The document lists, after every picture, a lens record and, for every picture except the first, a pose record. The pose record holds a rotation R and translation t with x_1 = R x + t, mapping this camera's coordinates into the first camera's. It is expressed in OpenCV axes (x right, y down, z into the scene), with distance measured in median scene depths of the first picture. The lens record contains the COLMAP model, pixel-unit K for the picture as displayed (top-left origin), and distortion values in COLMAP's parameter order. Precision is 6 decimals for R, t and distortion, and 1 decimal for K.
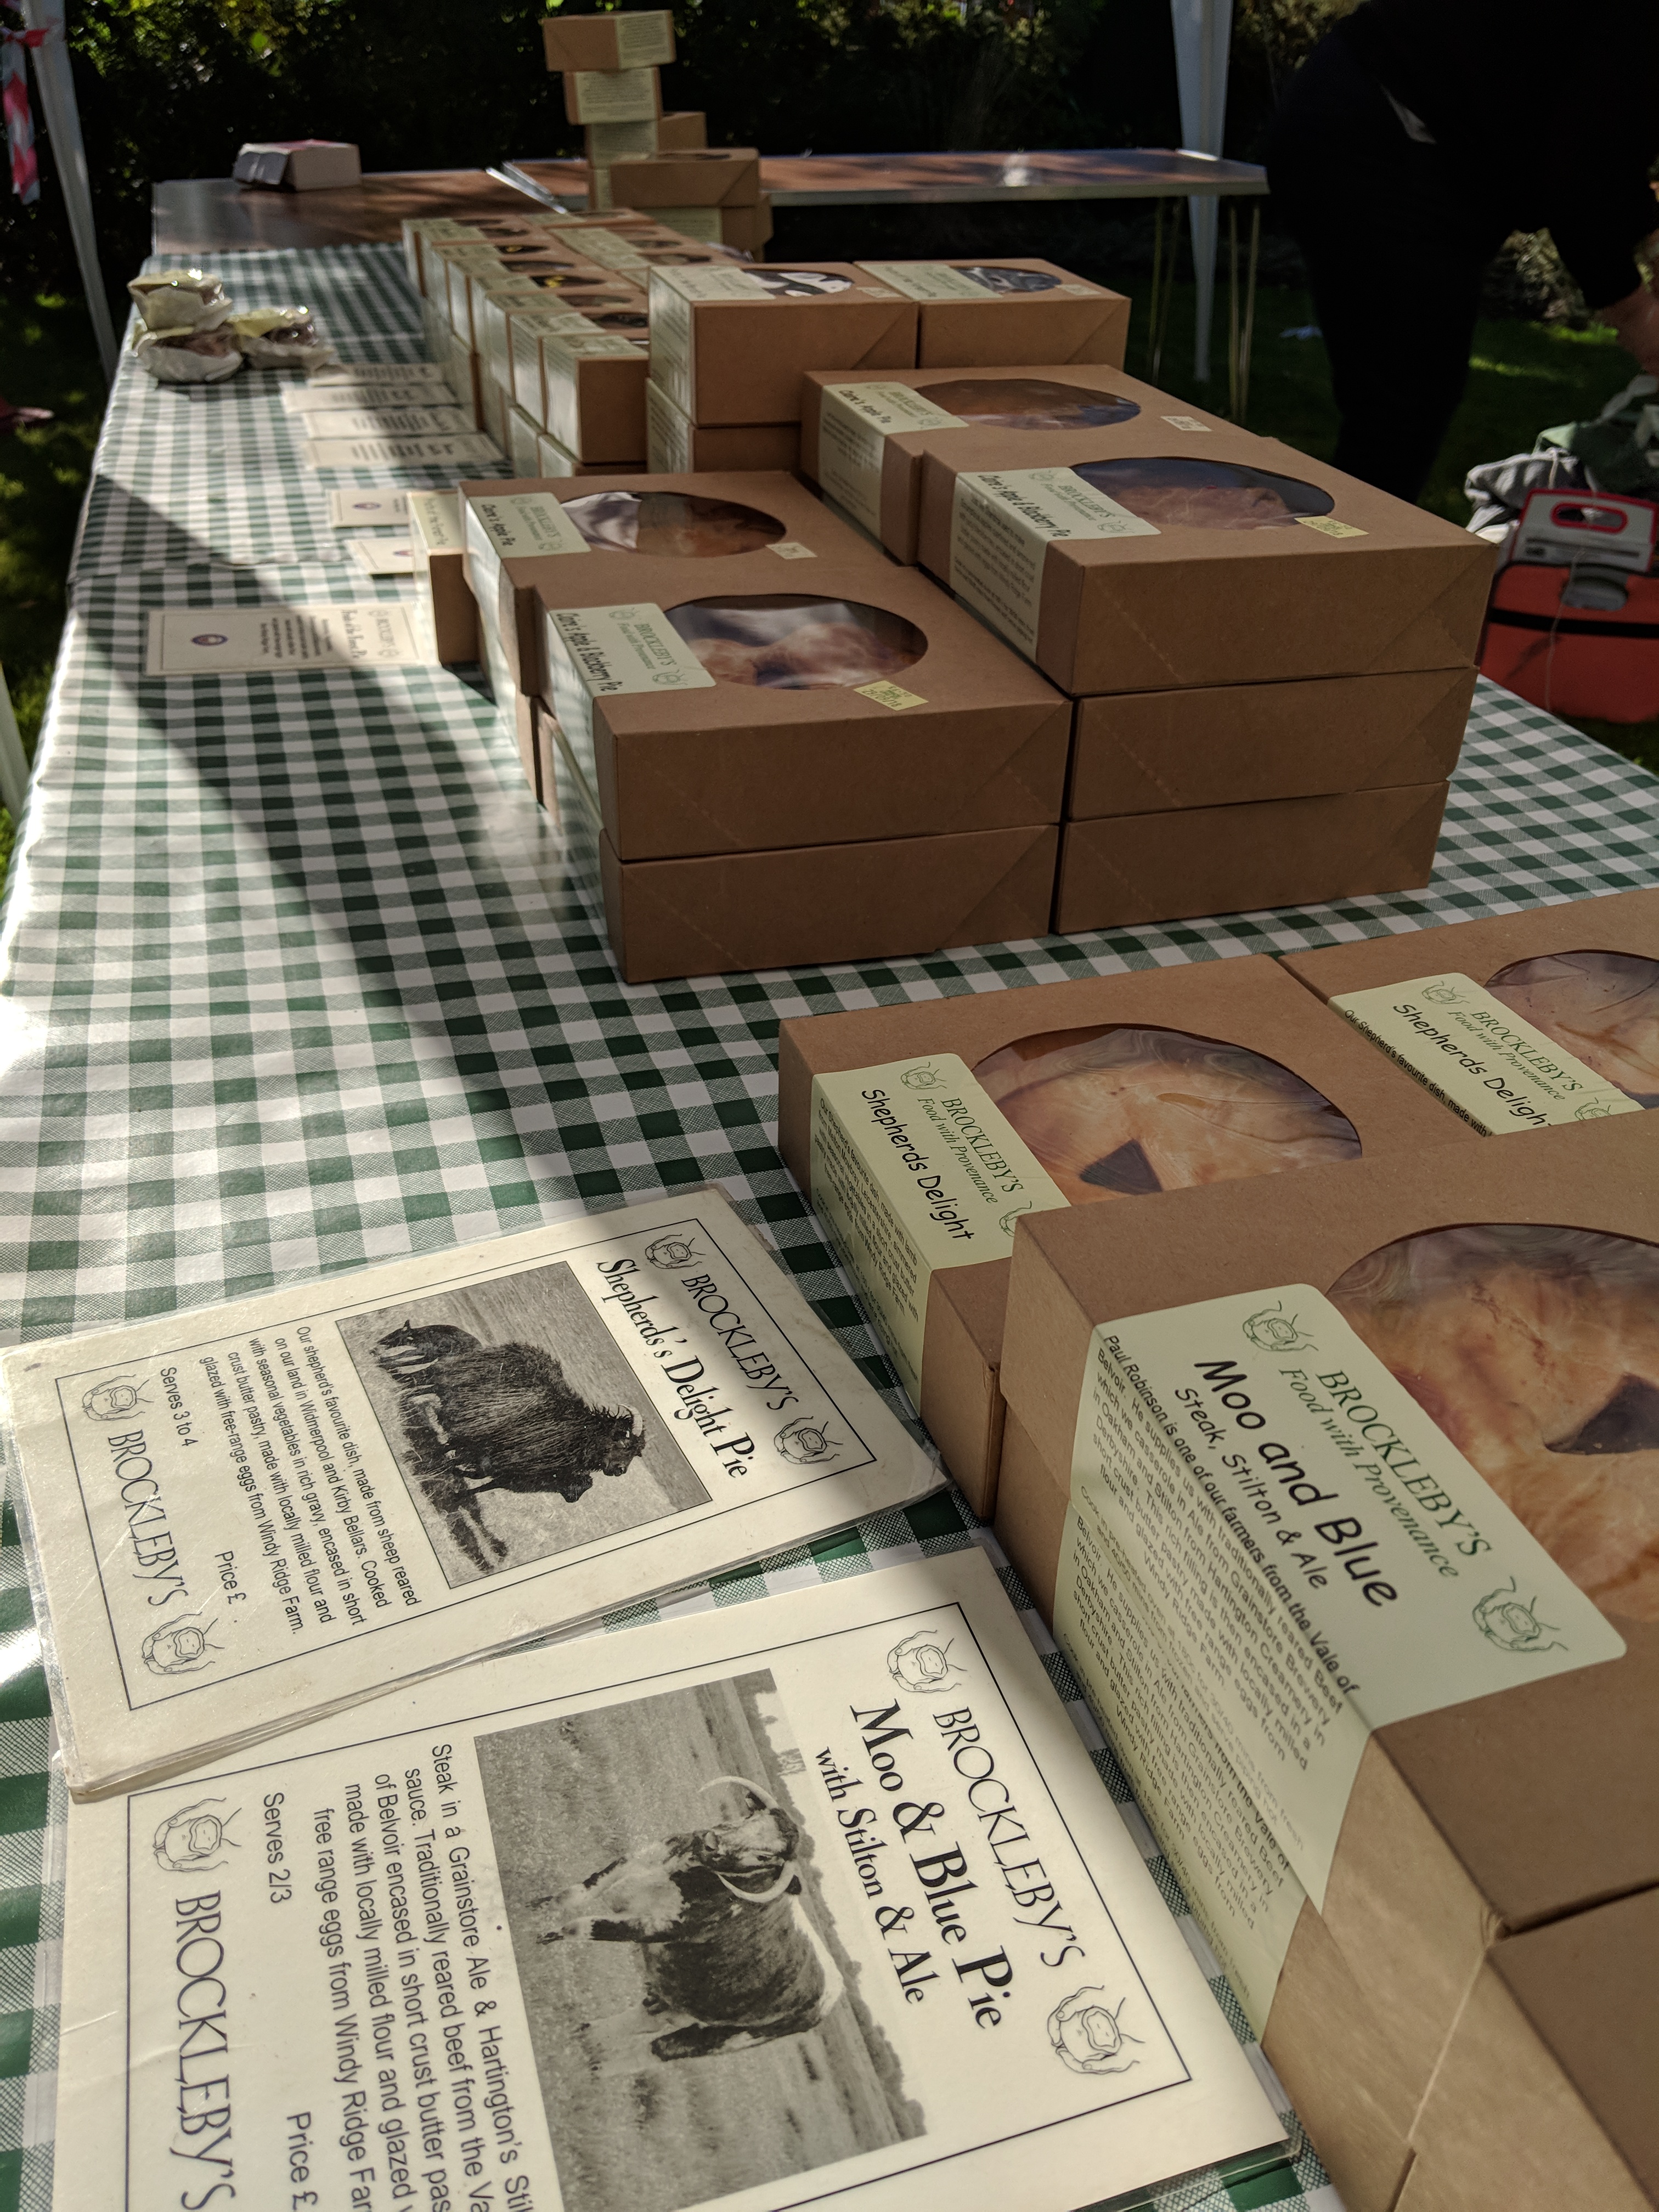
lens RADIAL K [[1785.2, 0, 866.0], [0, 1785.2, 1104.5], [0, 0, 1]] dist [0.078886, -0.164683]
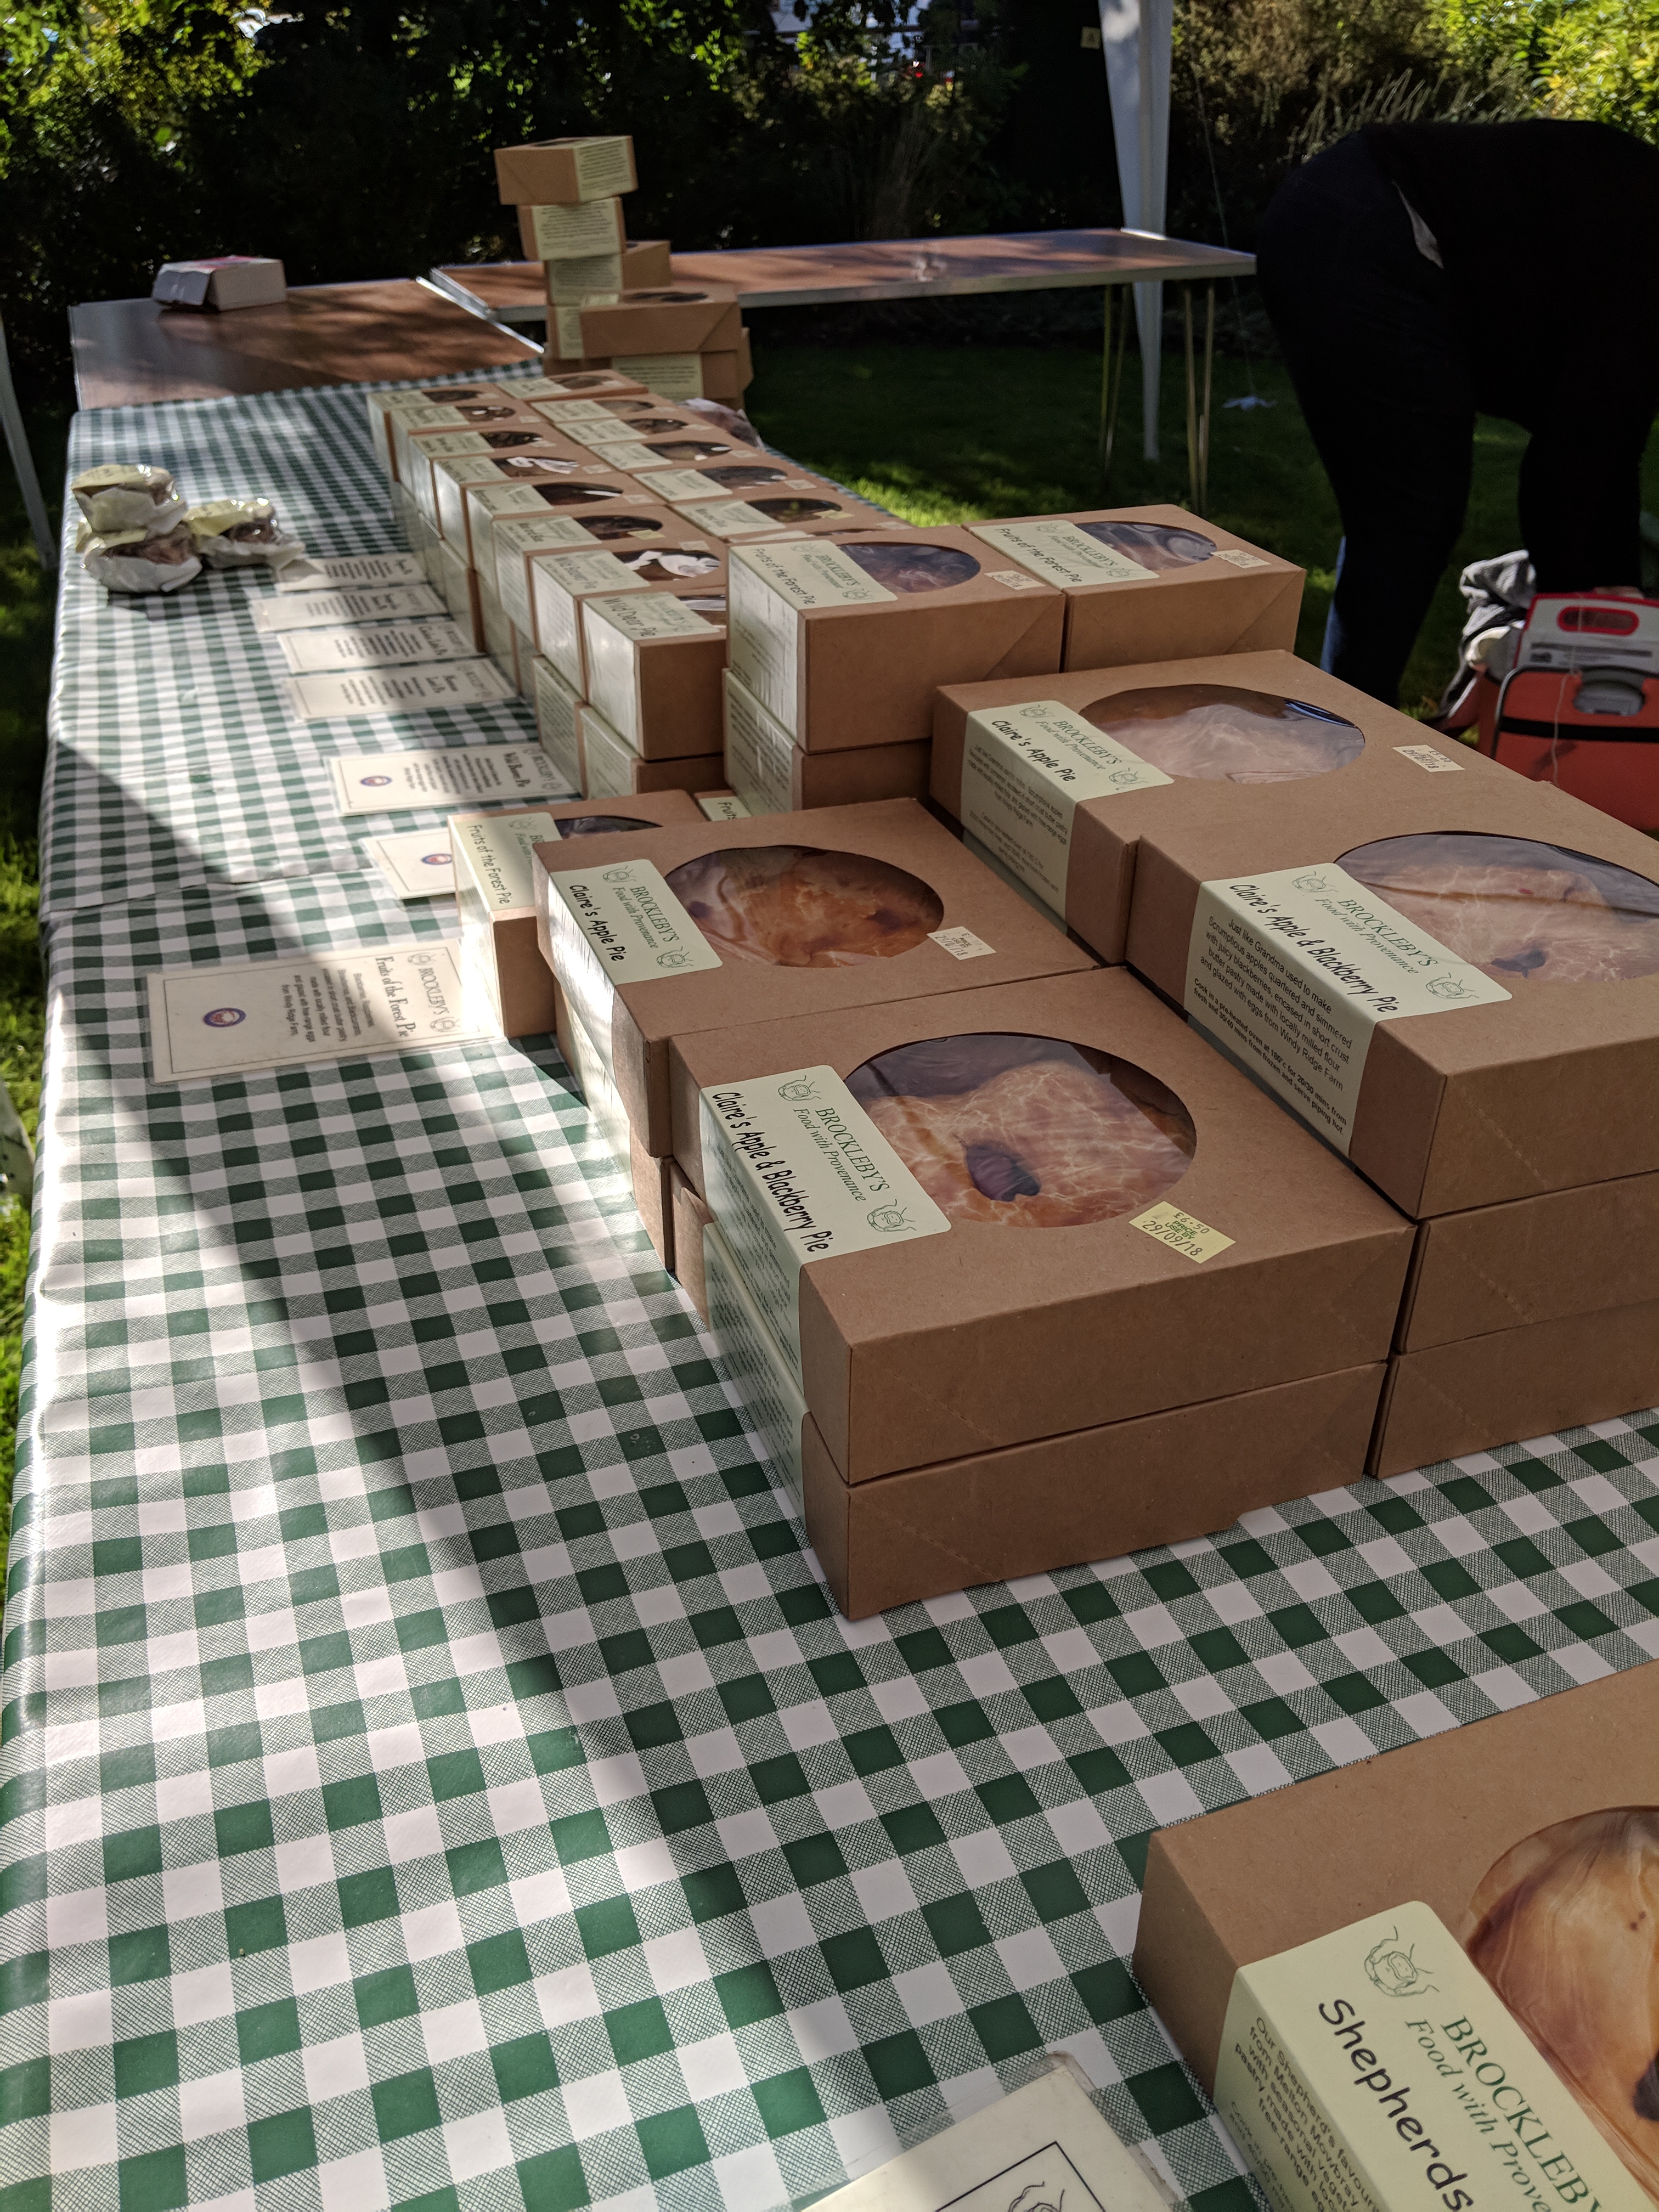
lens RADIAL K [[1778.3, 0, 829.5], [0, 1778.3, 1106.0], [0, 0, 1]] dist [0.076414, -0.170074]
pose [[0.998906, -0.042026, 0.020497, -0.089142], [0.042371, 0.998962, -0.016704, -0.164308], [-0.019774, 0.017554, 0.999650, 0.144548]]
